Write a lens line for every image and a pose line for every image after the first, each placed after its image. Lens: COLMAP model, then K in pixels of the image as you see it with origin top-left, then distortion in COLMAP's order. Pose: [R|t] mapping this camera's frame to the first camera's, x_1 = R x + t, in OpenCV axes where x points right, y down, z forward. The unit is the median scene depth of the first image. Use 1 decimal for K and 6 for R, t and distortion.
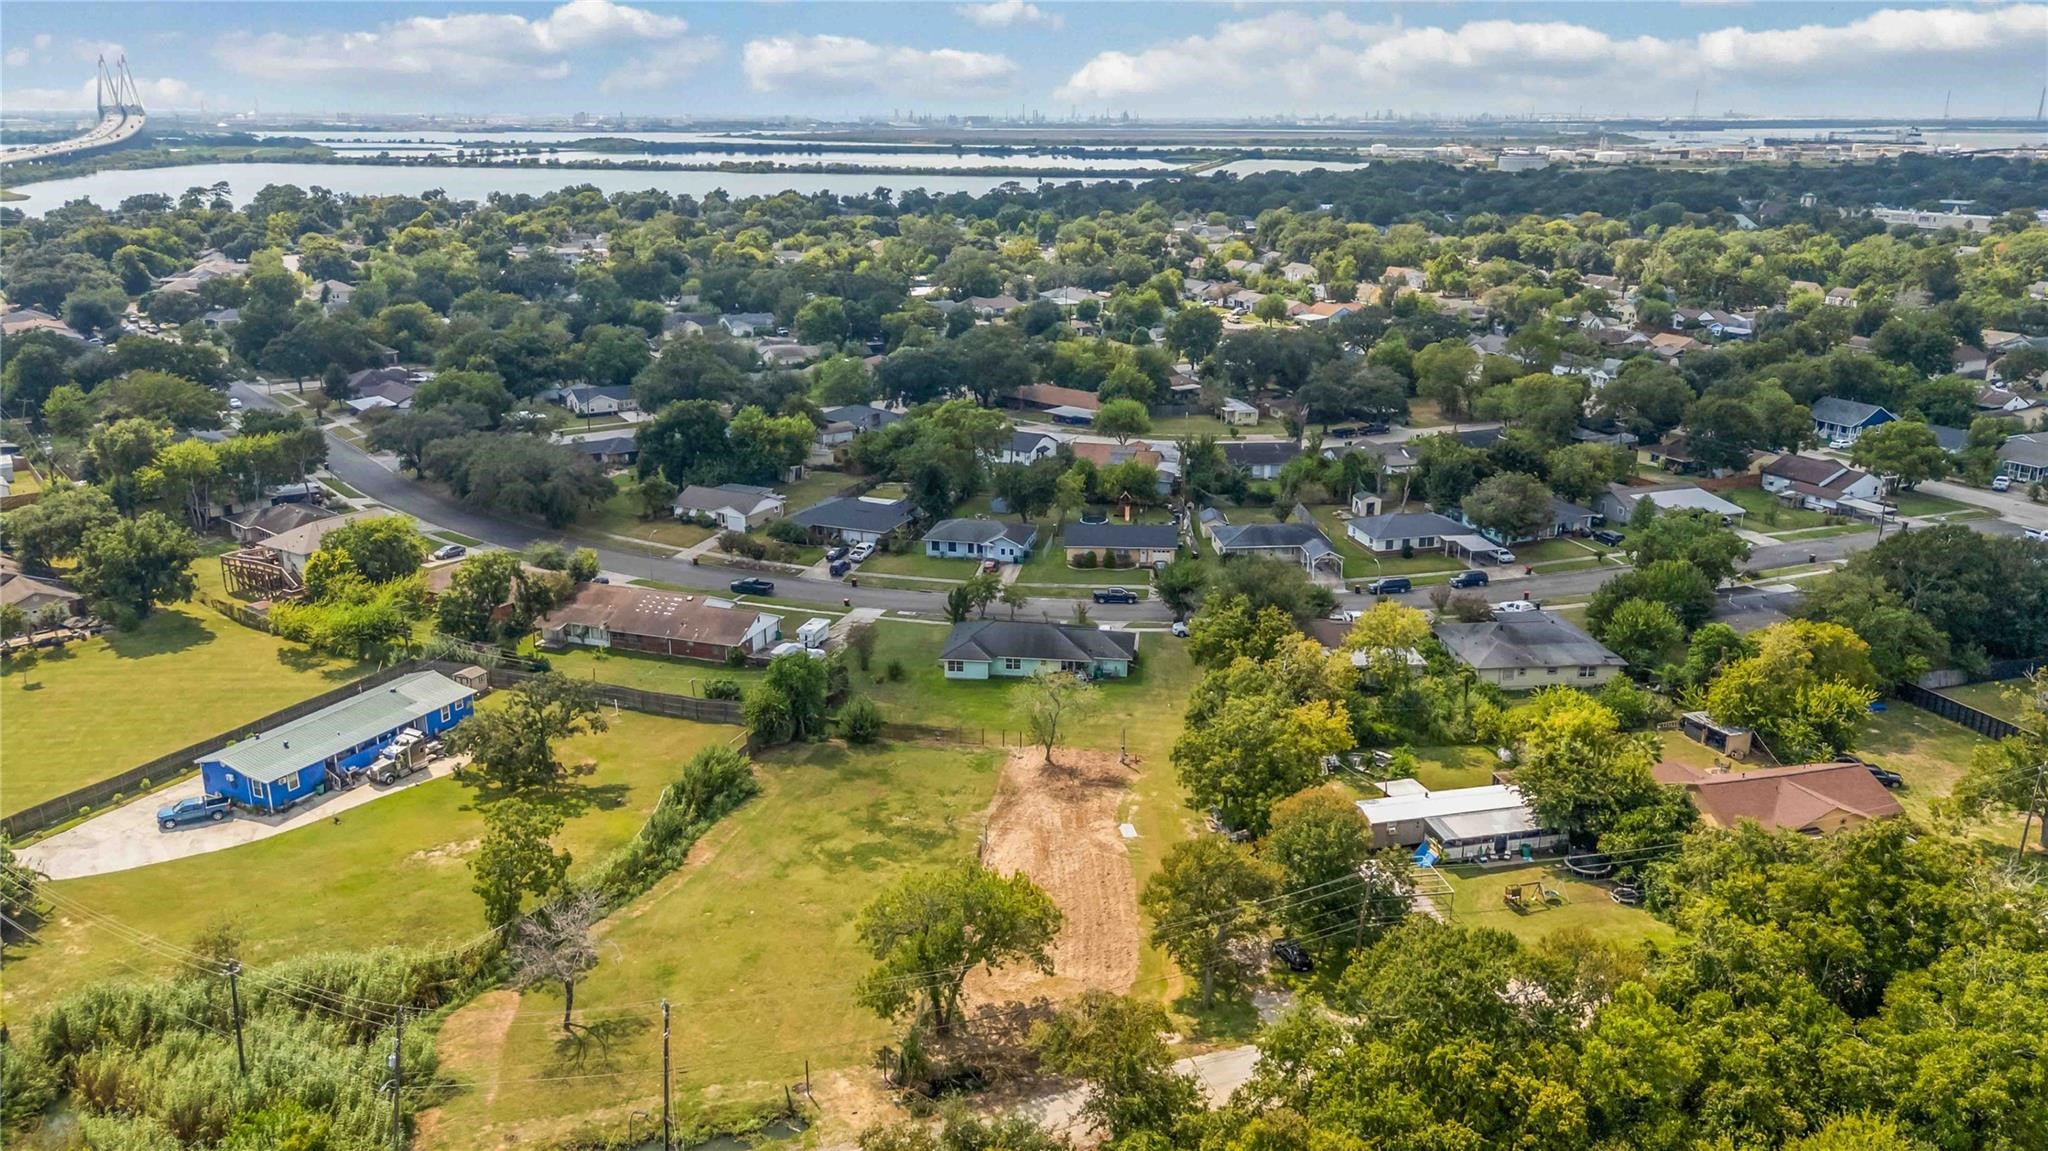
lens RADIAL K [[1499.6, 0, 1019.5], [0, 1499.6, 541.0], [0, 0, 1]] dist [0.068359, -0.065076]
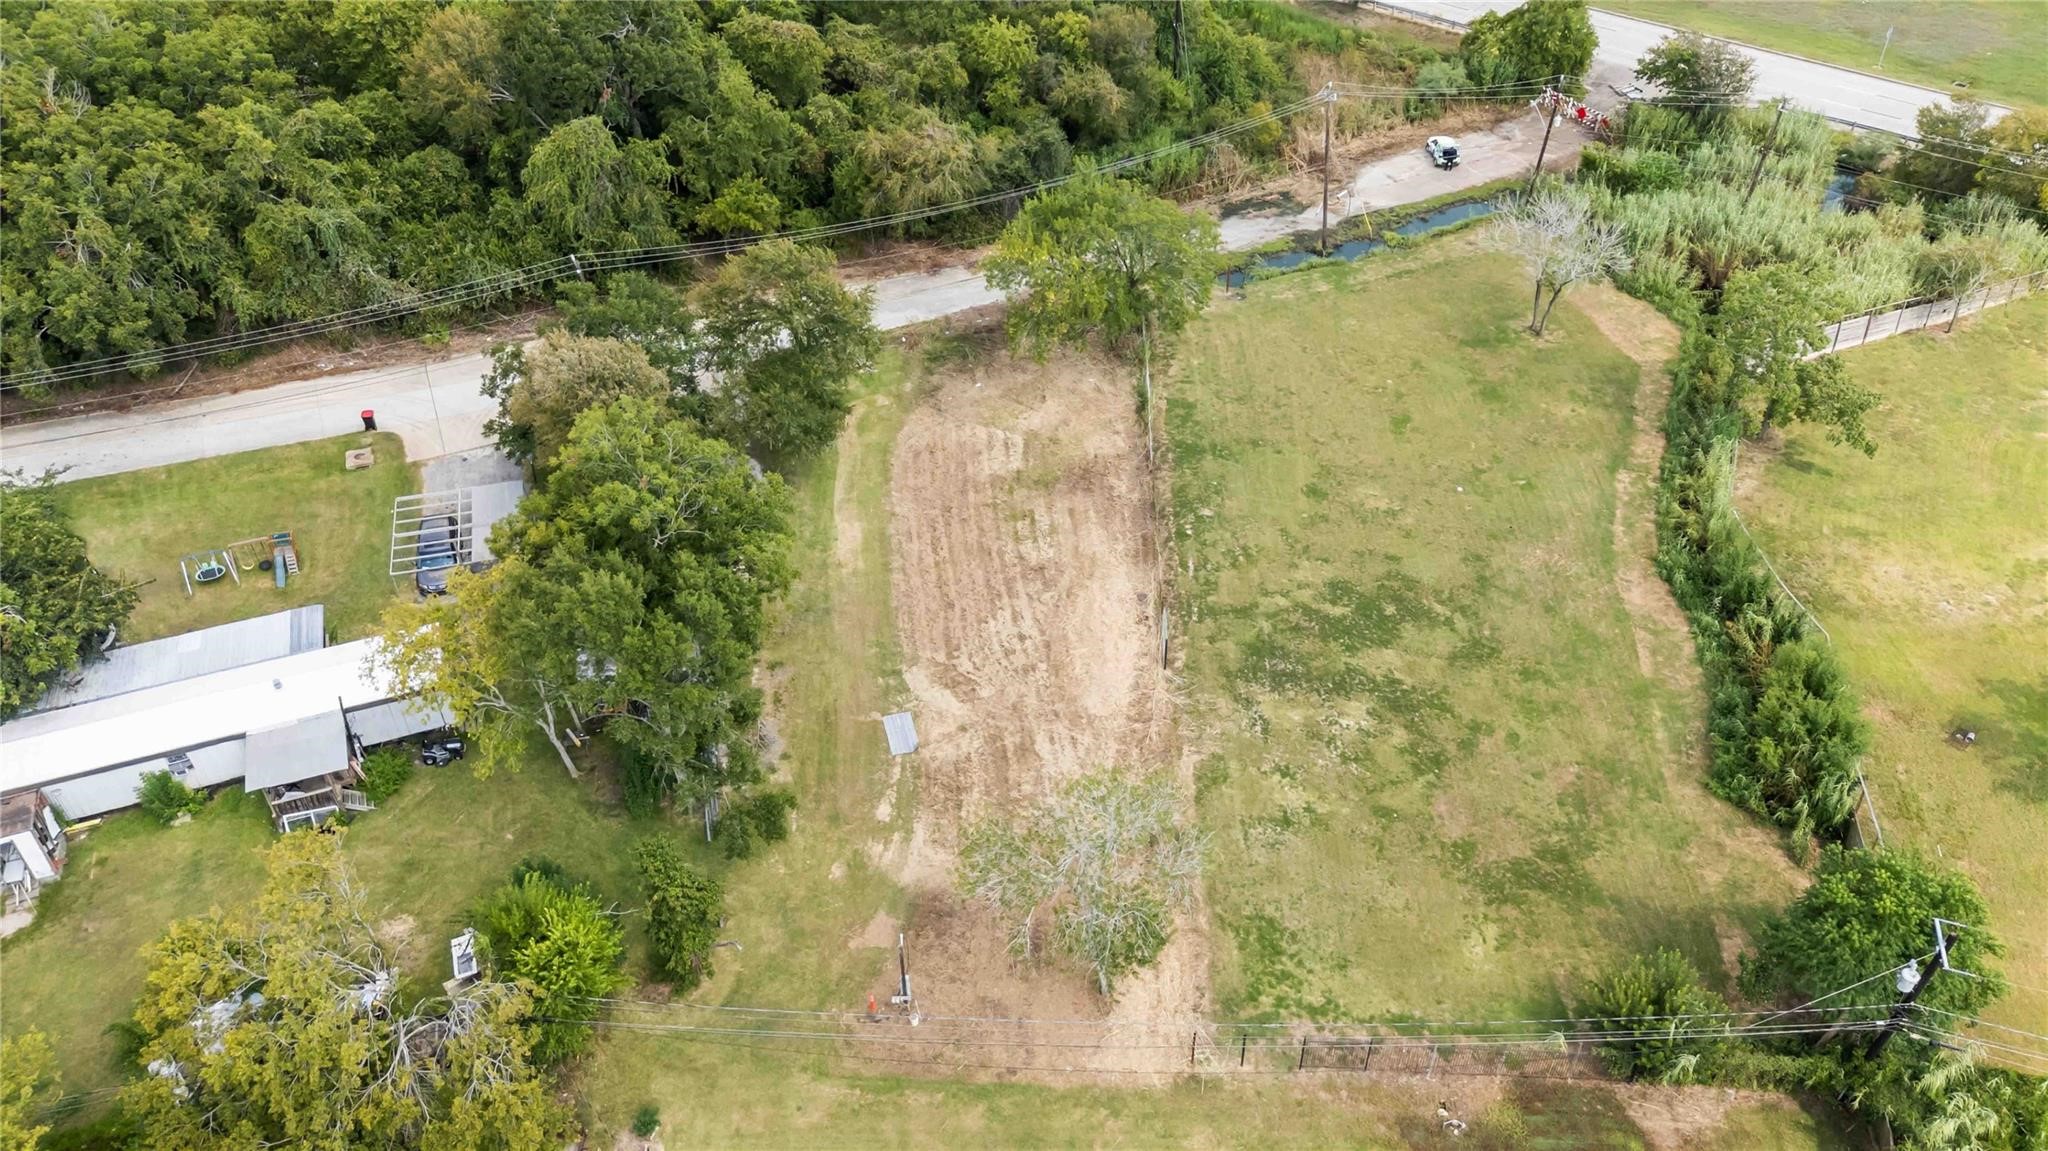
lens RADIAL K [[1499.6, 0, 1036.8], [0, 1499.6, 586.6], [0, 0, 1]] dist [0.068359, -0.065076]
pose [[-0.992257, 0.082522, -0.092821, 0.065468], [-0.029304, 0.570700, 0.820635, -0.235119], [0.120694, 0.817001, -0.563863, 1.175657]]
